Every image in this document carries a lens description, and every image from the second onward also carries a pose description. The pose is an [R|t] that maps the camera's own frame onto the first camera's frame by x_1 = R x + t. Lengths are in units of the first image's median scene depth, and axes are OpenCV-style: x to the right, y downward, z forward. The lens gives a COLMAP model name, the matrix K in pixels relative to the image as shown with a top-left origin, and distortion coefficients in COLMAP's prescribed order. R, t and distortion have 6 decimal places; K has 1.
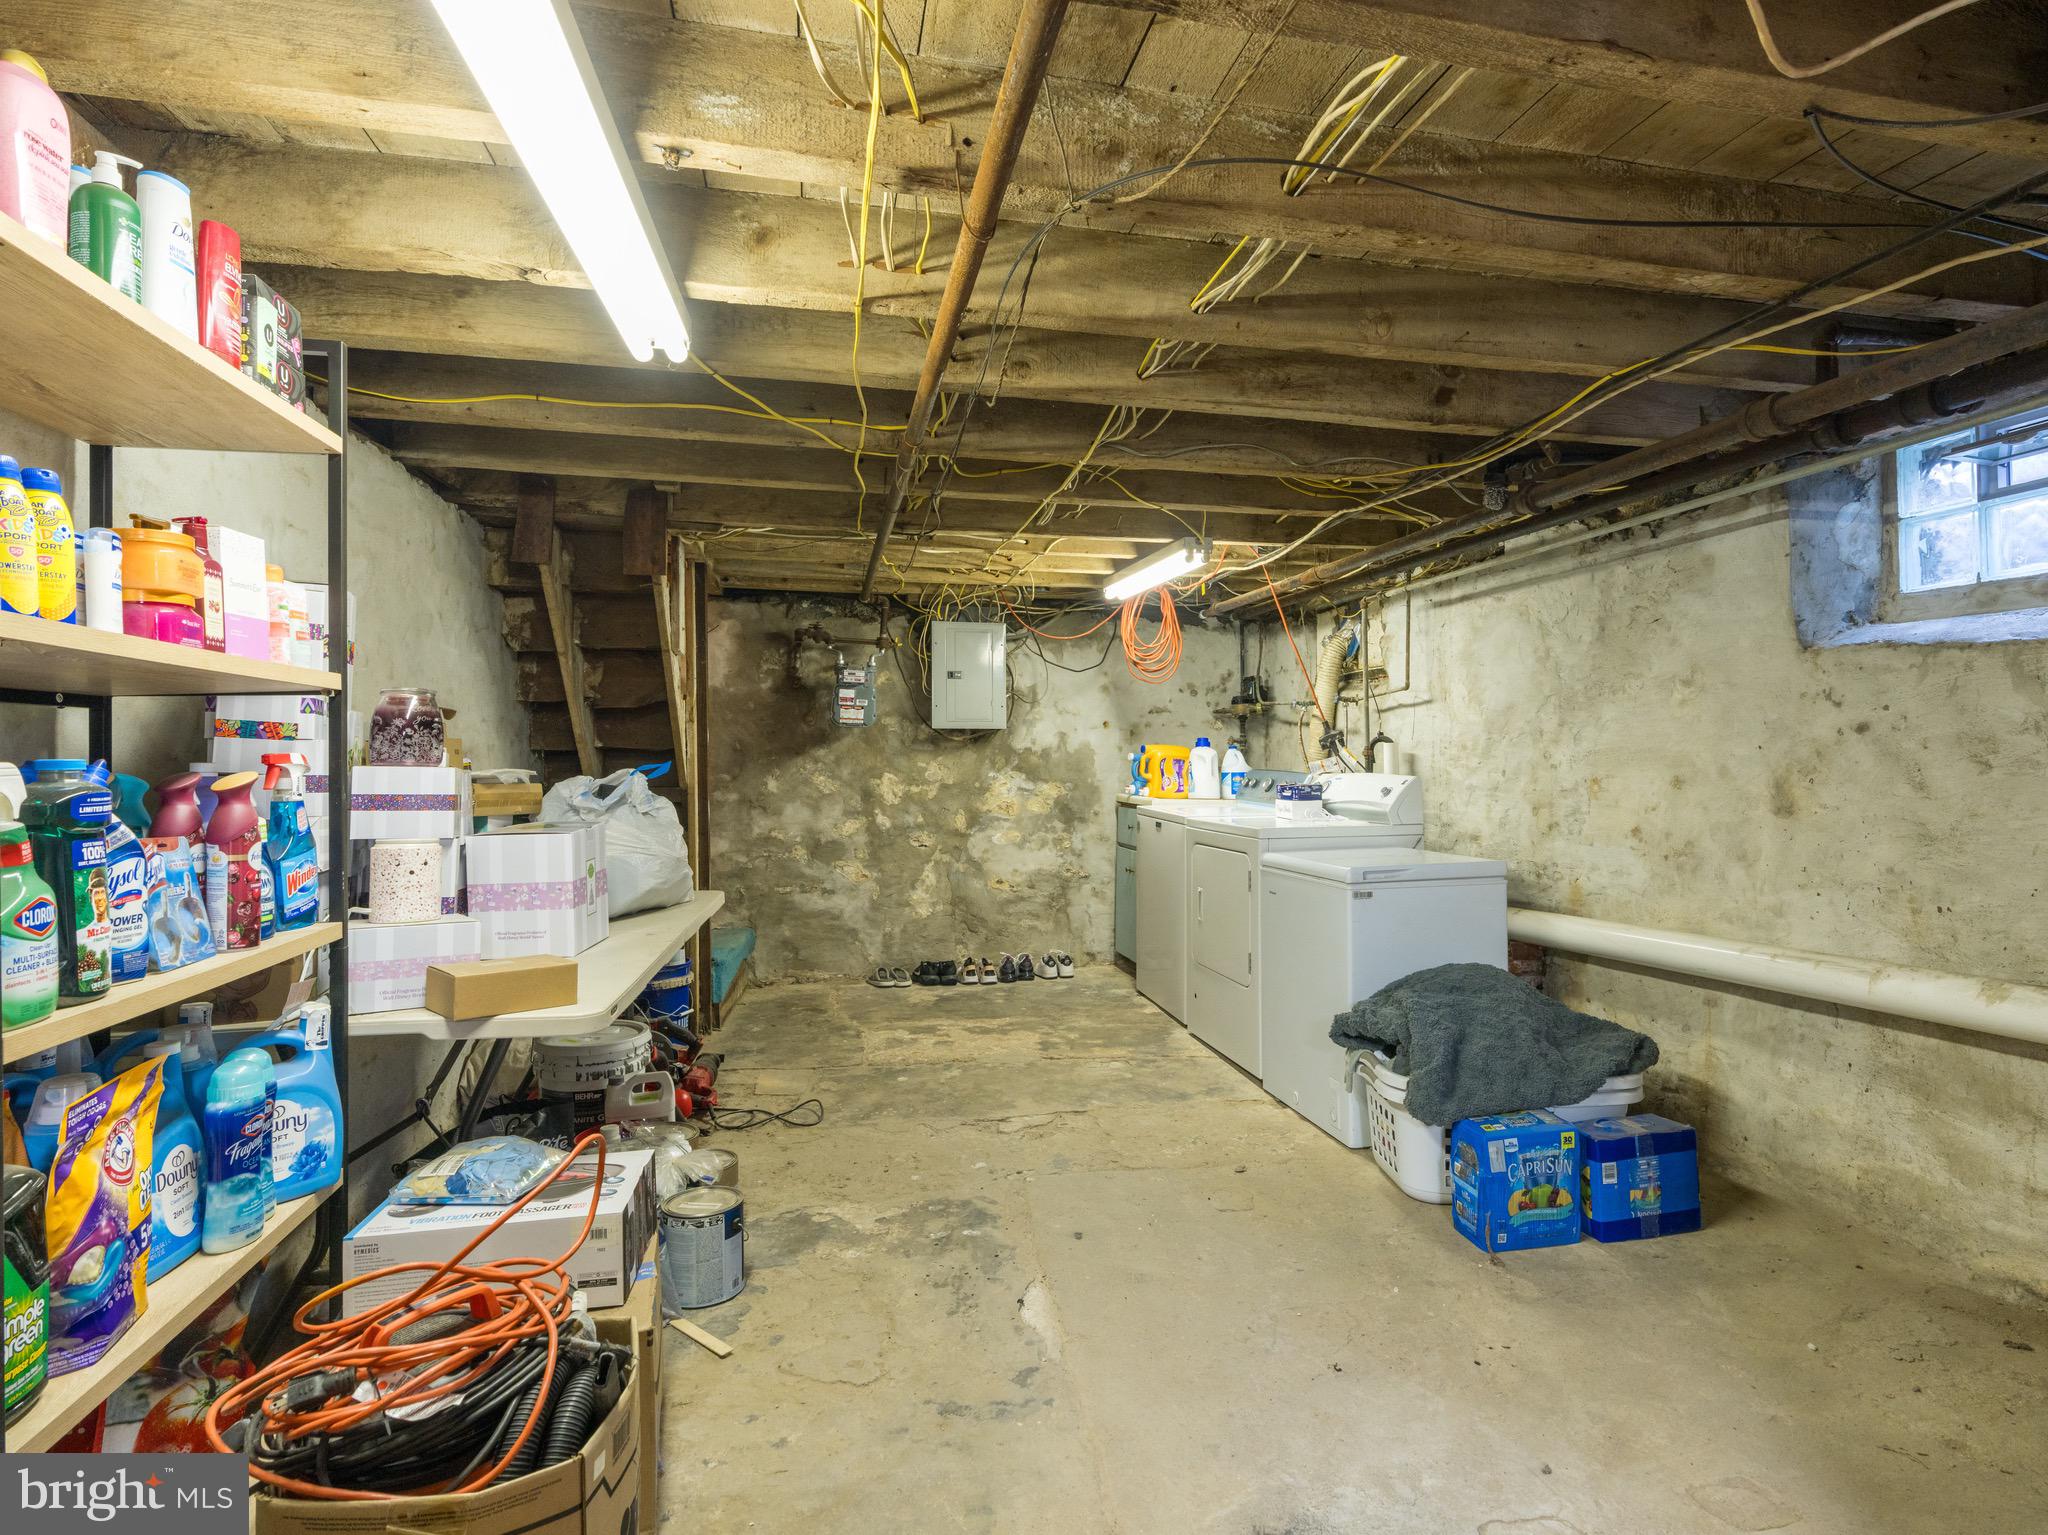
lens RADIAL K [[1082.9, 0, 1042.3], [0, 1082.9, 757.6], [0, 0, 1]] dist [-0.003967, 0.010822]
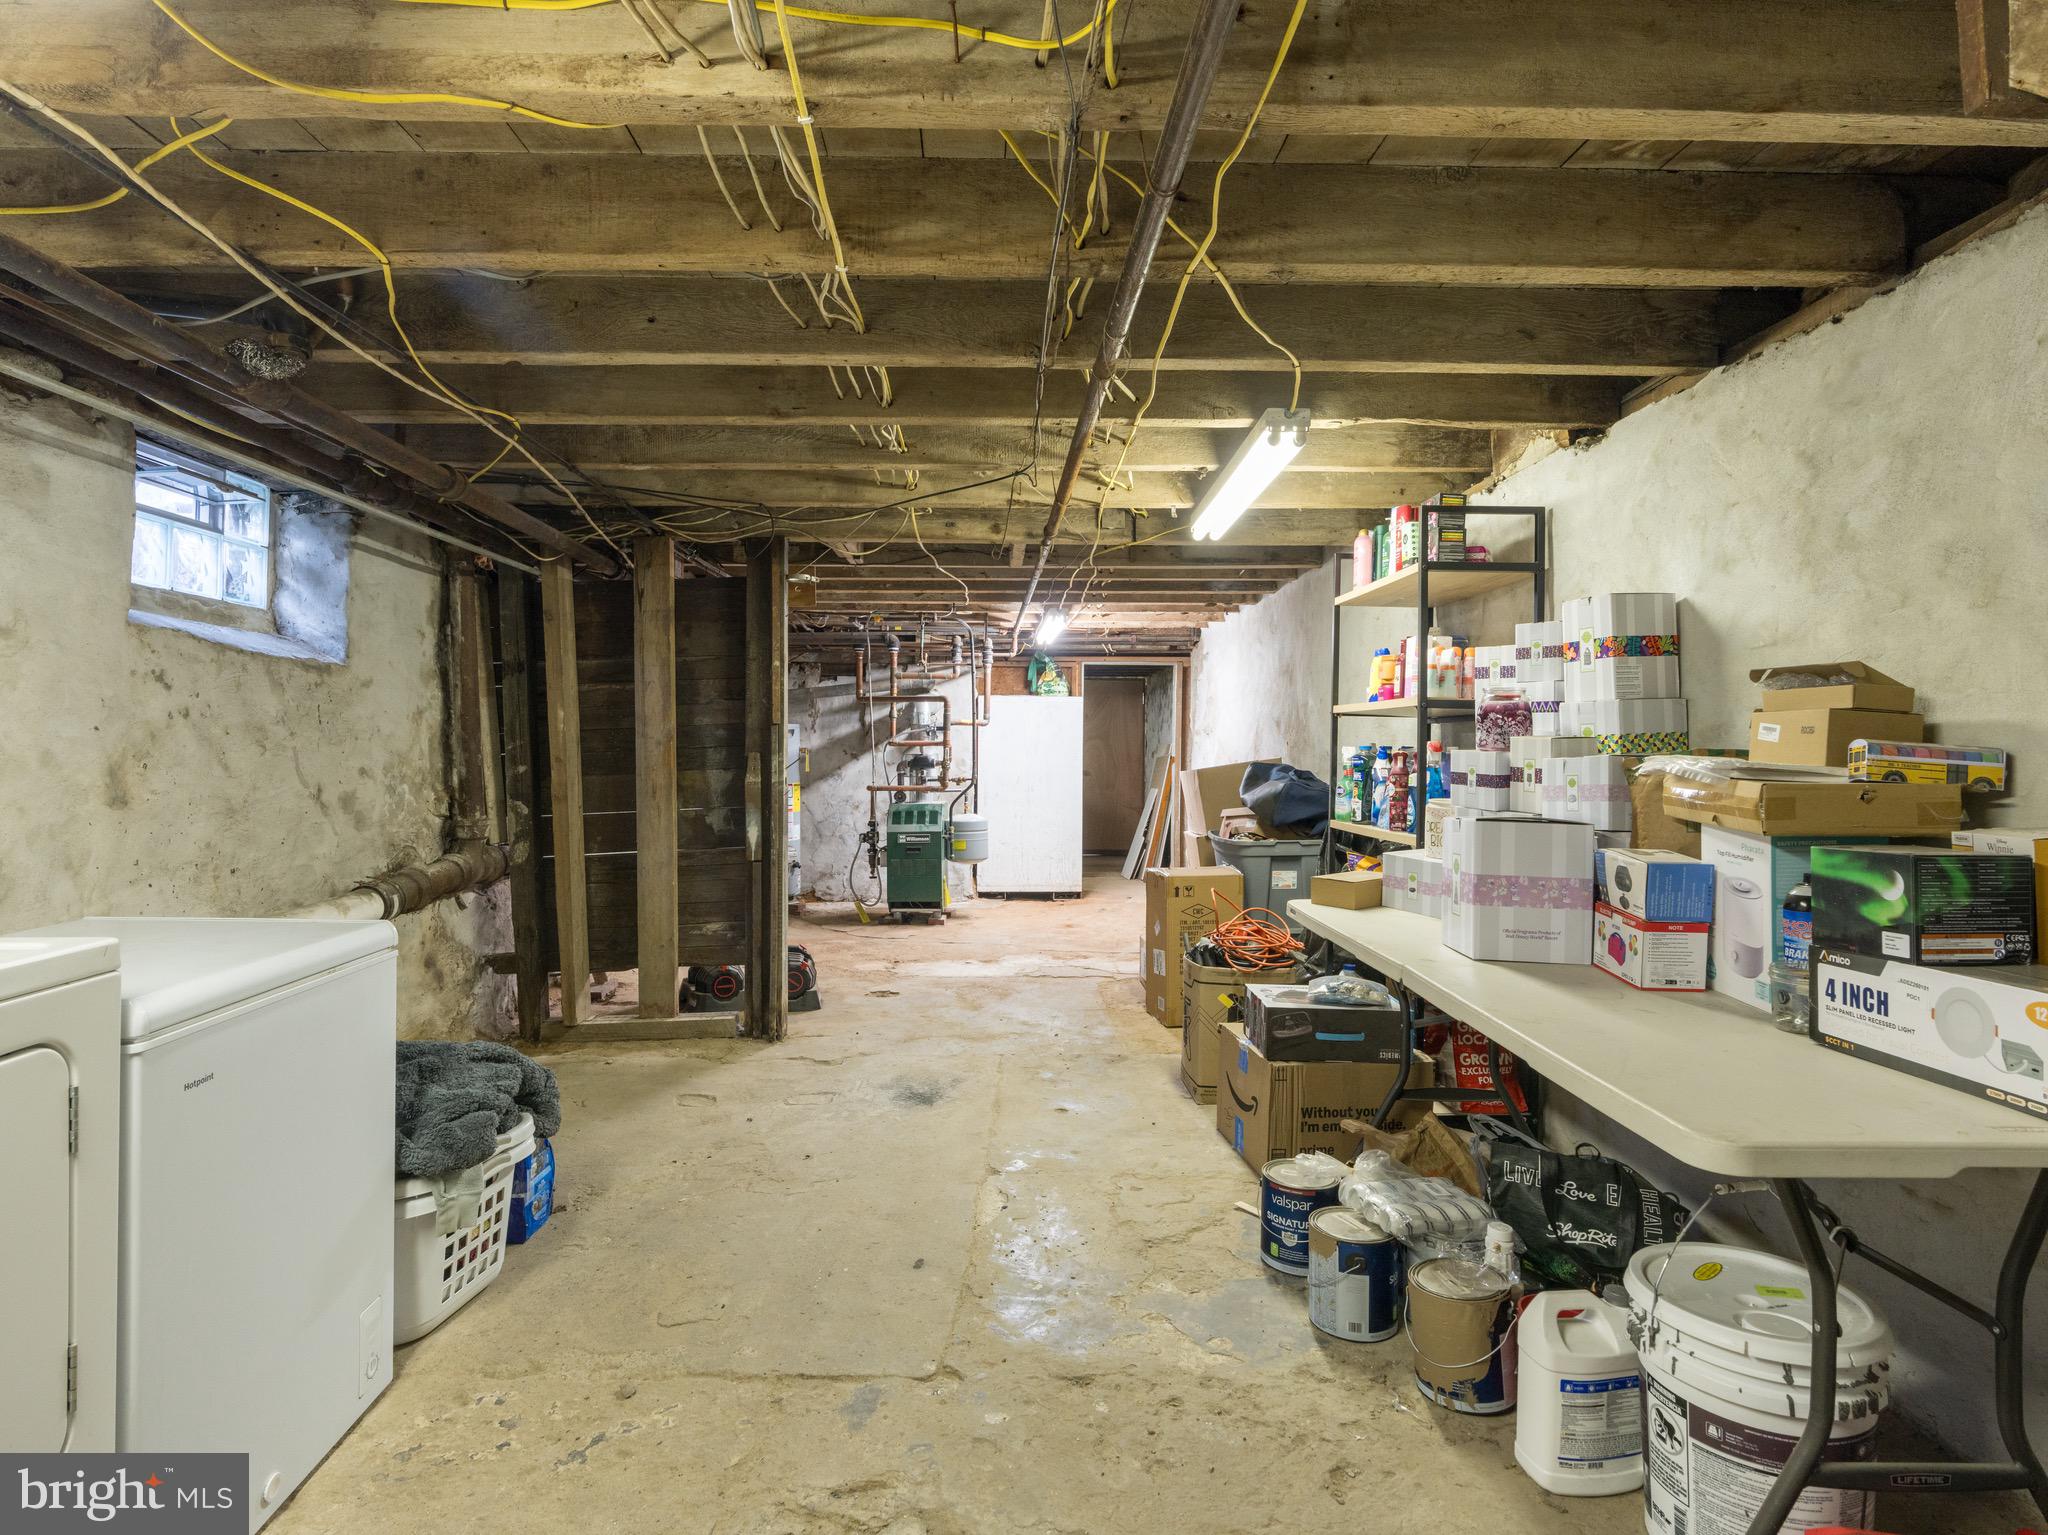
lens RADIAL K [[1082.9, 0, 1013.7], [0, 1082.9, 766.1], [0, 0, 1]] dist [-0.003967, 0.010822]
pose [[-0.985369, -0.009977, 0.170140, -0.194083], [-0.007517, 0.999858, 0.015098, 0.001637], [-0.170266, 0.013598, -0.985304, 1.835531]]
